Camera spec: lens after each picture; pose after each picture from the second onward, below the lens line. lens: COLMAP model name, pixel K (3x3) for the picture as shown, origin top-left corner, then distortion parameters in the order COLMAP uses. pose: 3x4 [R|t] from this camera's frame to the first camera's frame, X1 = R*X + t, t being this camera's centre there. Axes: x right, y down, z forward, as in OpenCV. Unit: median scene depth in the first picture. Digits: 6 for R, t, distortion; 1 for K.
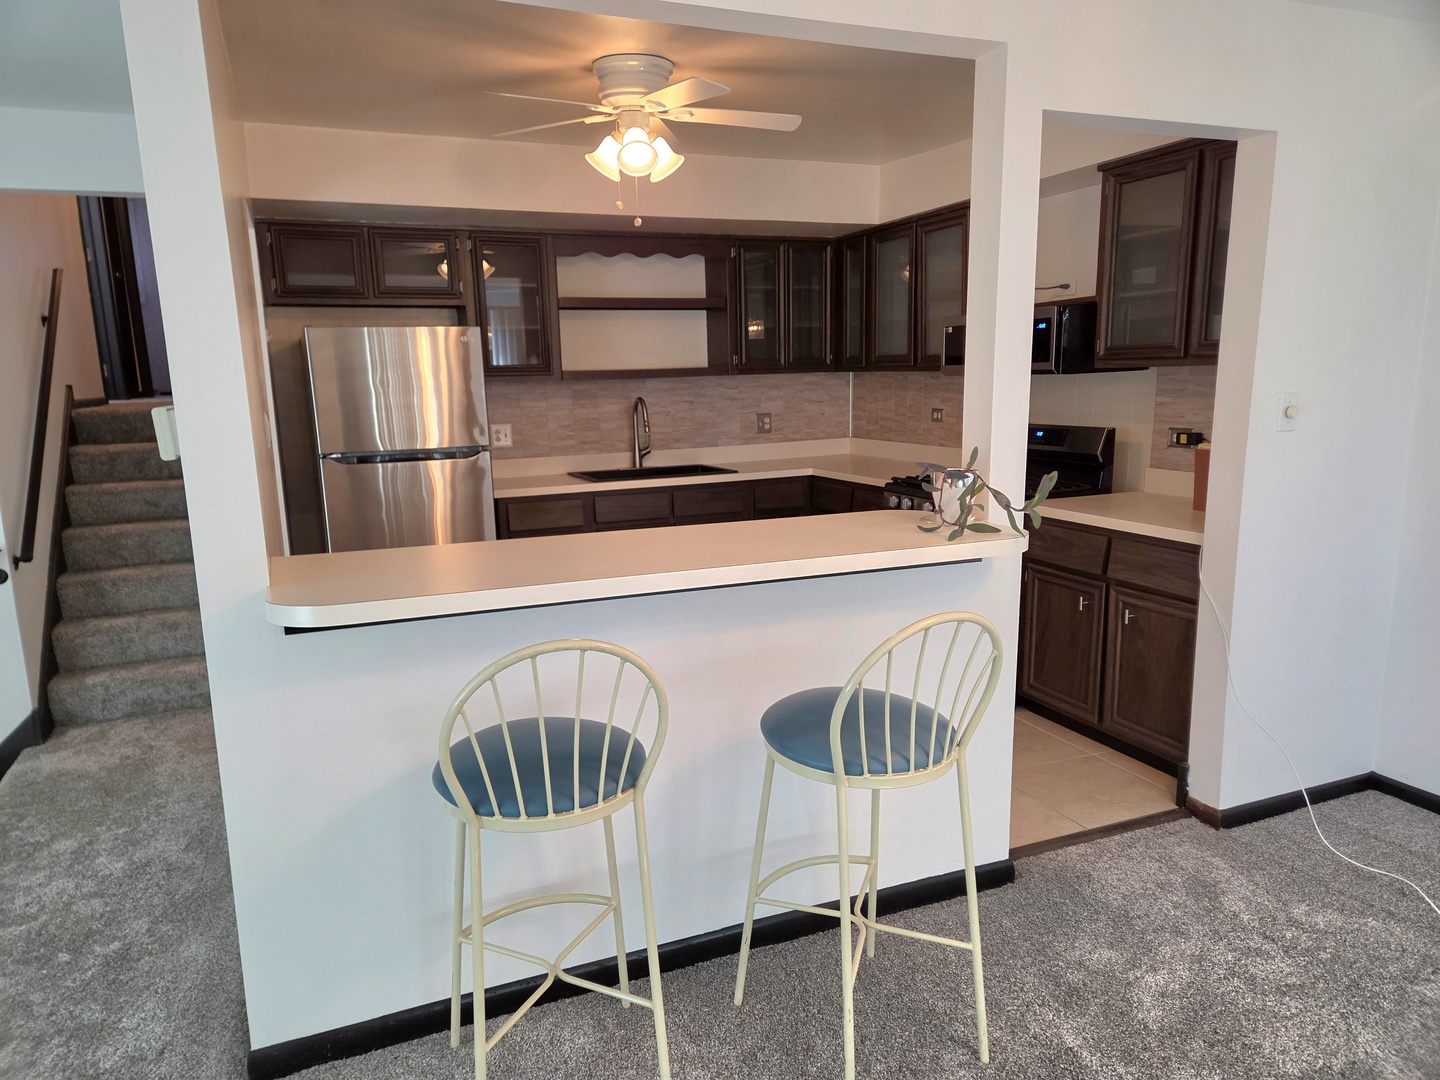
lens RADIAL K [[960.6, 0, 712.0], [0, 960.6, 545.6], [0, 0, 1]] dist [0.082096, -0.074982]
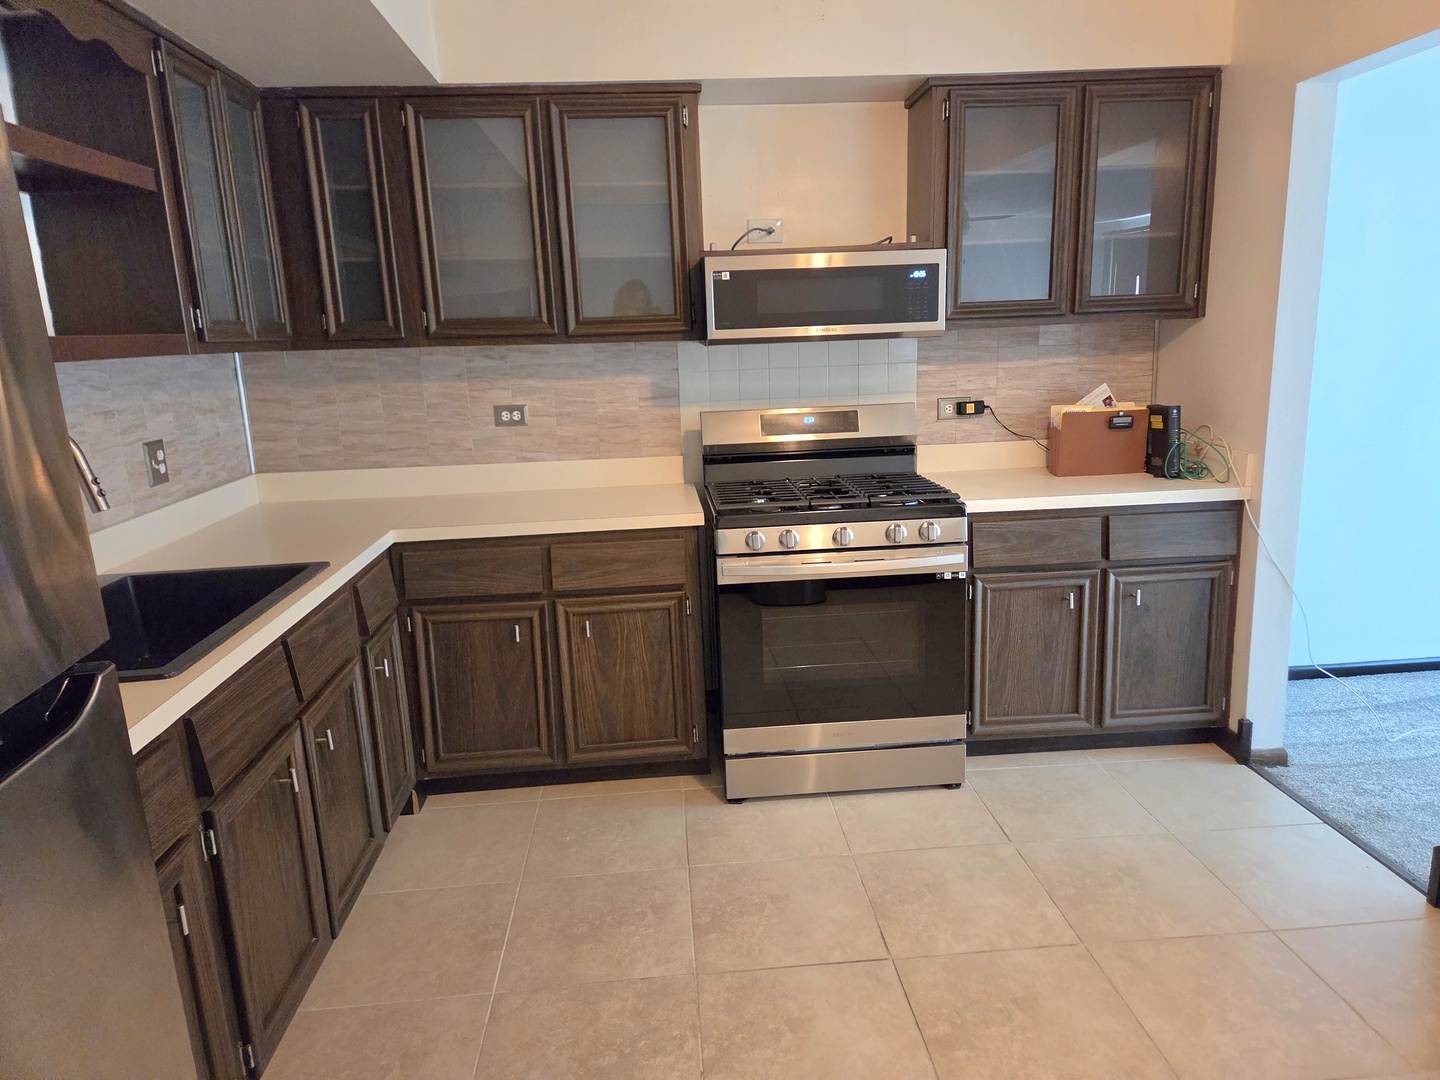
lens RADIAL K [[963.0, 0, 729.0], [0, 963.0, 538.5], [0, 0, 1]] dist [0.084328, -0.075708]
pose [[0.320341, -0.183743, 0.929312, -0.378201], [0.197780, 0.972362, 0.124079, -0.120119], [-0.926426, 0.144052, 0.347828, 0.735133]]
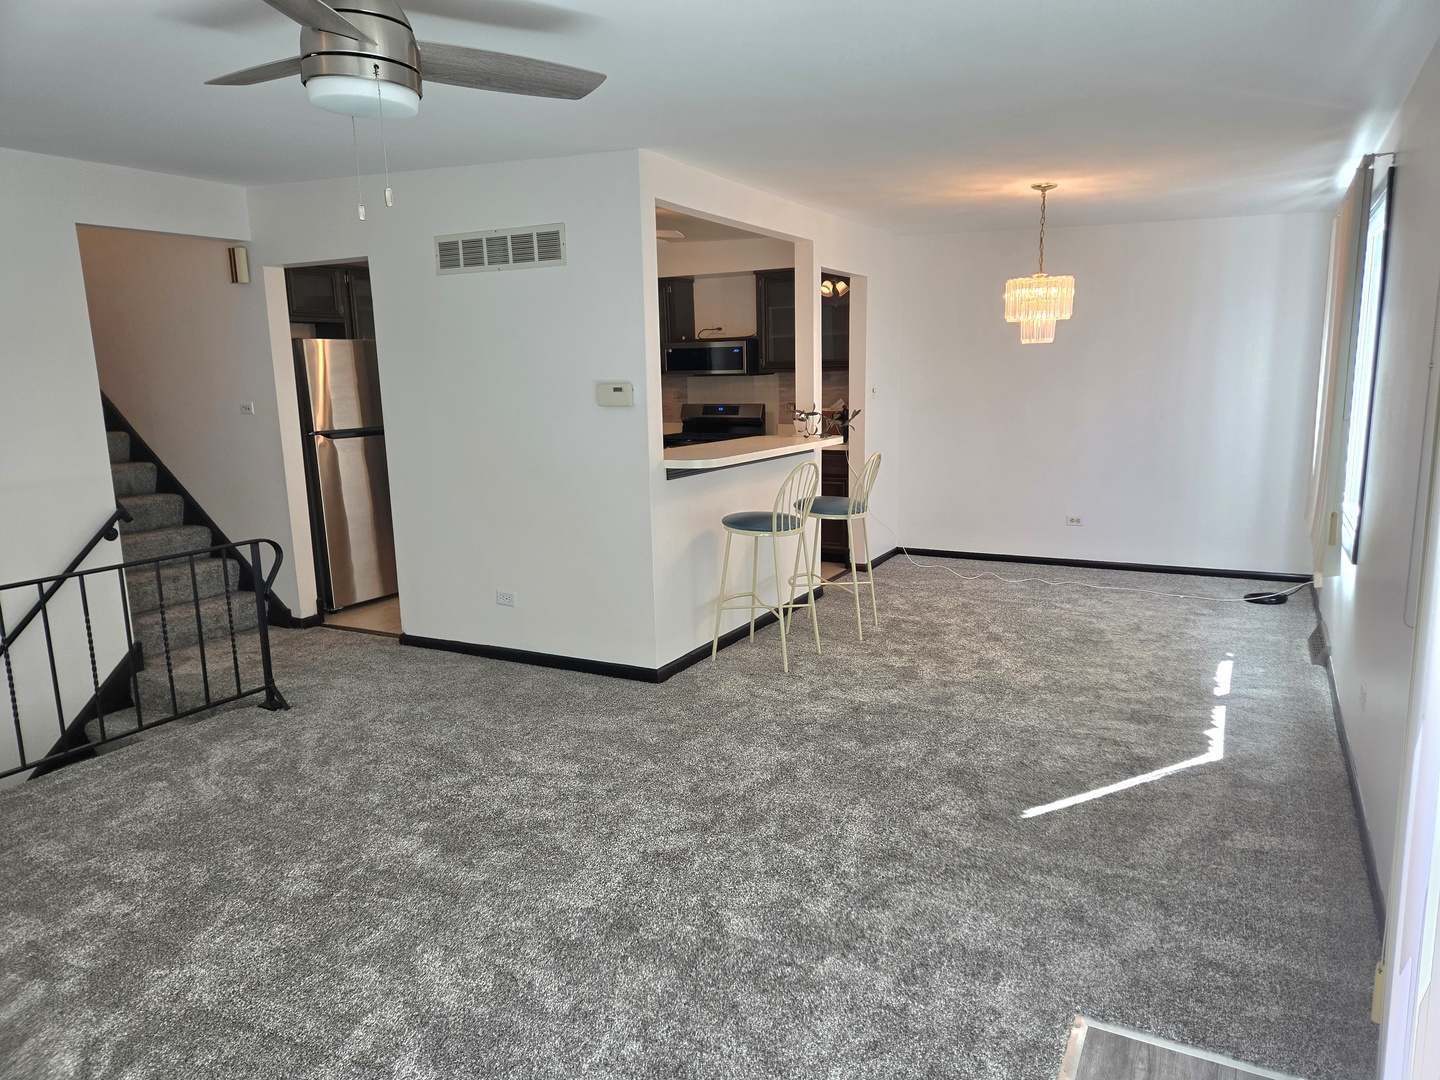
lens RADIAL K [[963.0, 0, 729.0], [0, 963.0, 538.5], [0, 0, 1]] dist [0.084328, -0.075708]
pose [[0.783895, -0.101704, 0.612507, -0.720615], [0.116028, 0.993110, 0.016406, 0.090011], [-0.609955, 0.058207, 0.790295, -0.394037]]
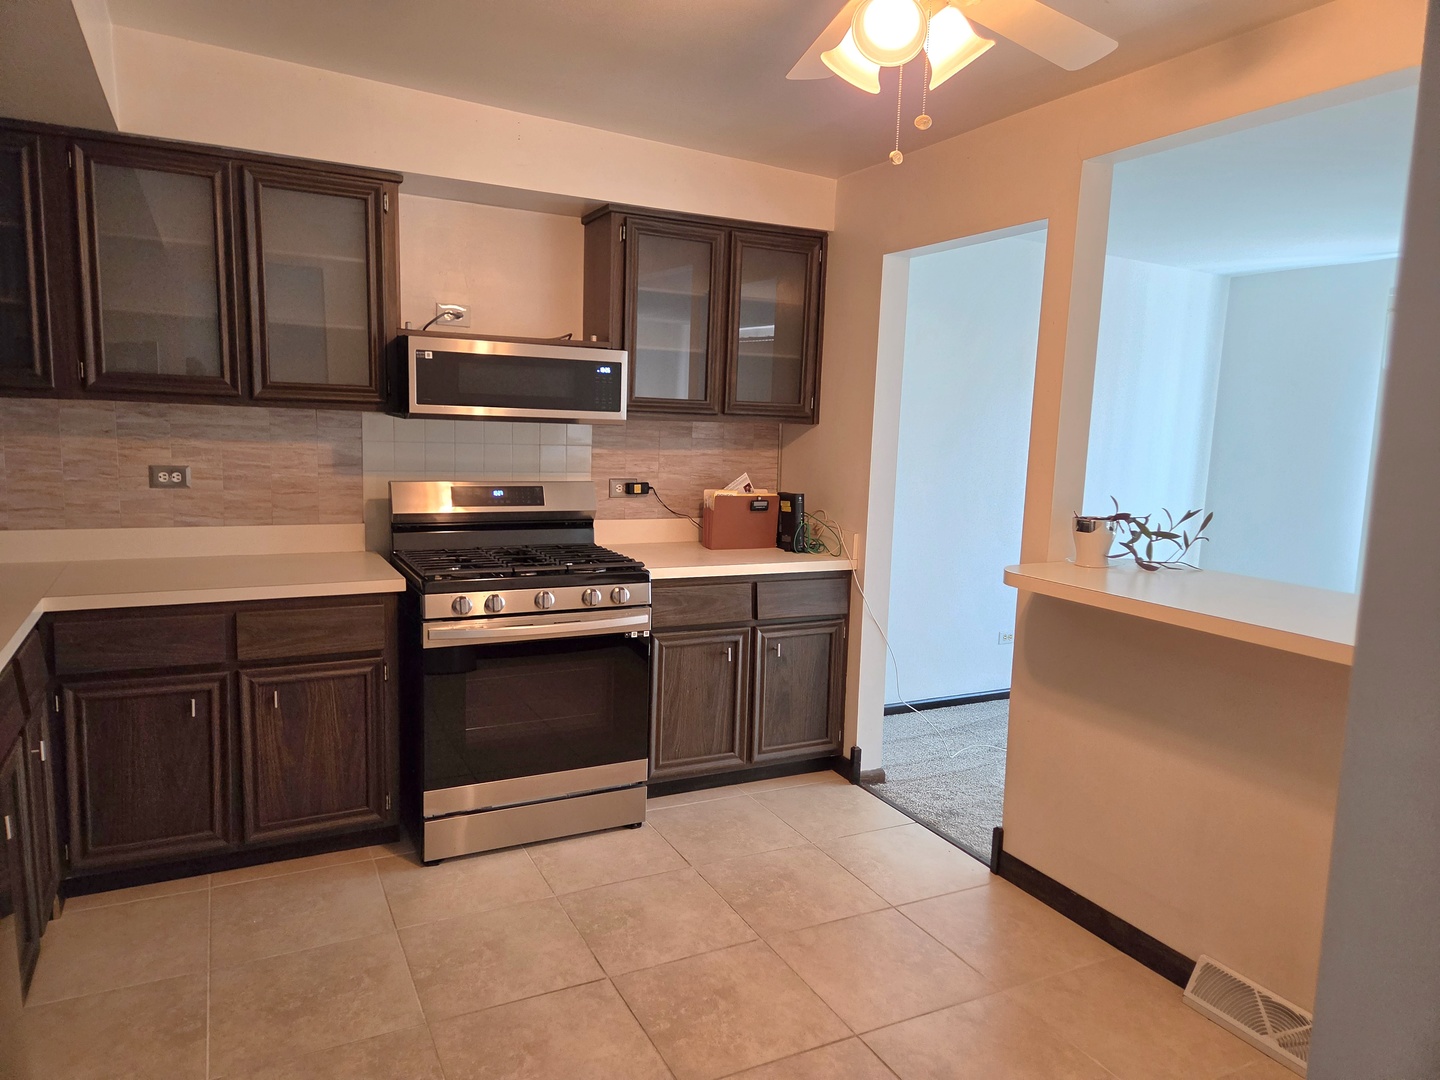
lens RADIAL K [[960.6, 0, 712.0], [0, 960.6, 545.6], [0, 0, 1]] dist [0.082096, -0.074982]
pose [[-0.061902, -0.114347, 0.991510, -0.448039], [0.147800, 0.981413, 0.122410, -0.132486], [-0.987078, 0.154122, -0.043851, 0.788150]]
